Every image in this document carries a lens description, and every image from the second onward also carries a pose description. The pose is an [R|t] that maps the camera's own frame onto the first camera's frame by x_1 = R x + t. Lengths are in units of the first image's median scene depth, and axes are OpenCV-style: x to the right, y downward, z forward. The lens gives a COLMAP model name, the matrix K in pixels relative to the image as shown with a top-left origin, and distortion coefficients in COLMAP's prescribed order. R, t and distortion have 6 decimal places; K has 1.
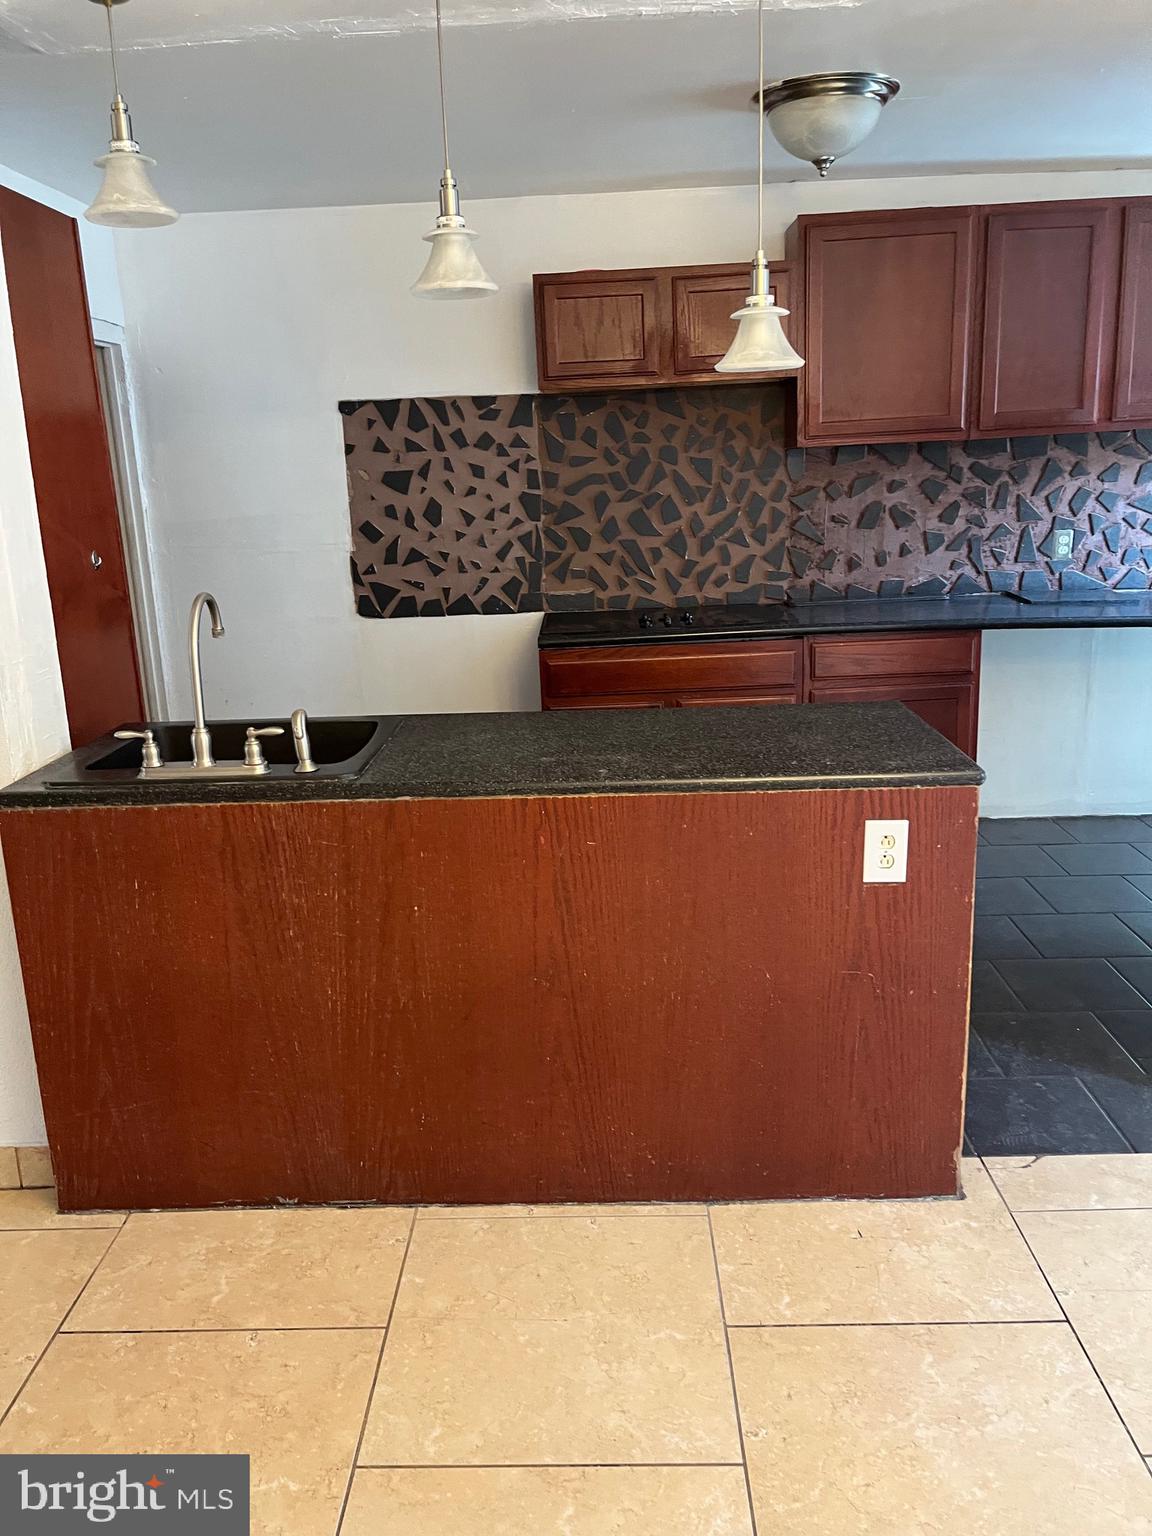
lens RADIAL K [[1139.2, 0, 586.0], [0, 1139.2, 772.2], [0, 0, 1]] dist [0.046279, -0.063256]
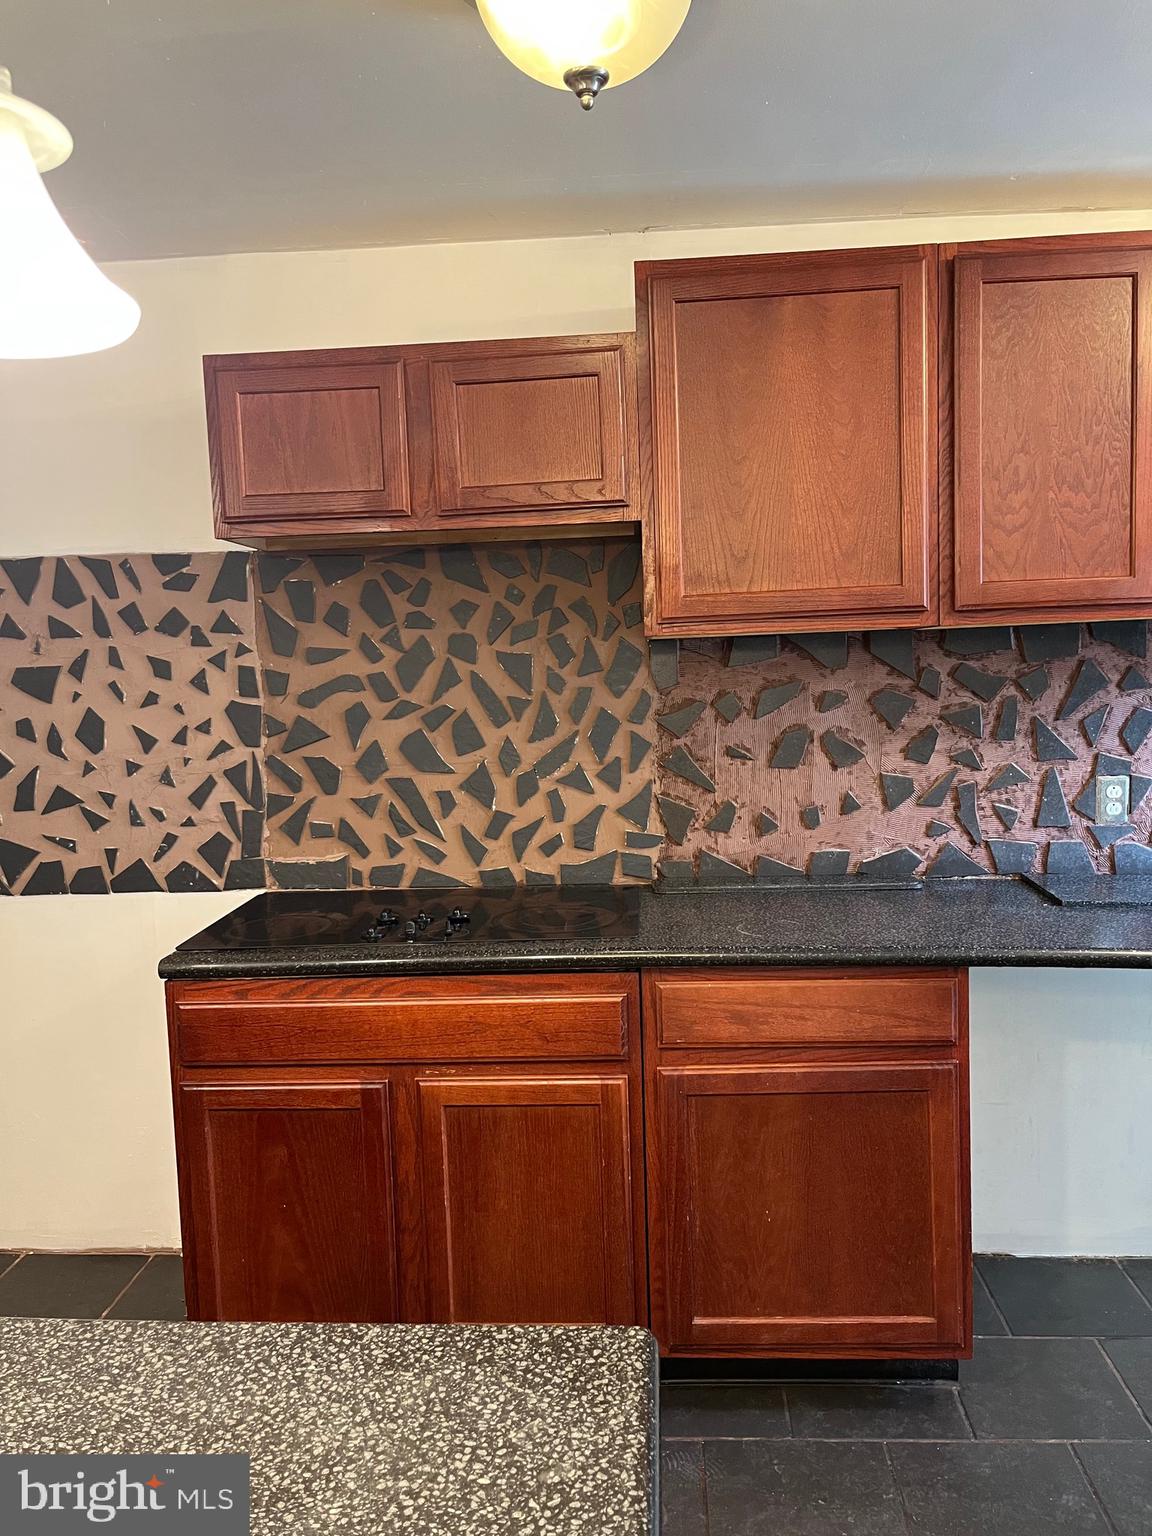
lens RADIAL K [[1139.2, 0, 586.0], [0, 1139.2, 772.2], [0, 0, 1]] dist [0.046279, -0.063256]
pose [[0.998983, 0.015574, -0.042324, 0.165324], [-0.022496, 0.985472, -0.168340, -0.105683], [0.039087, 0.169121, 0.984820, 0.395808]]
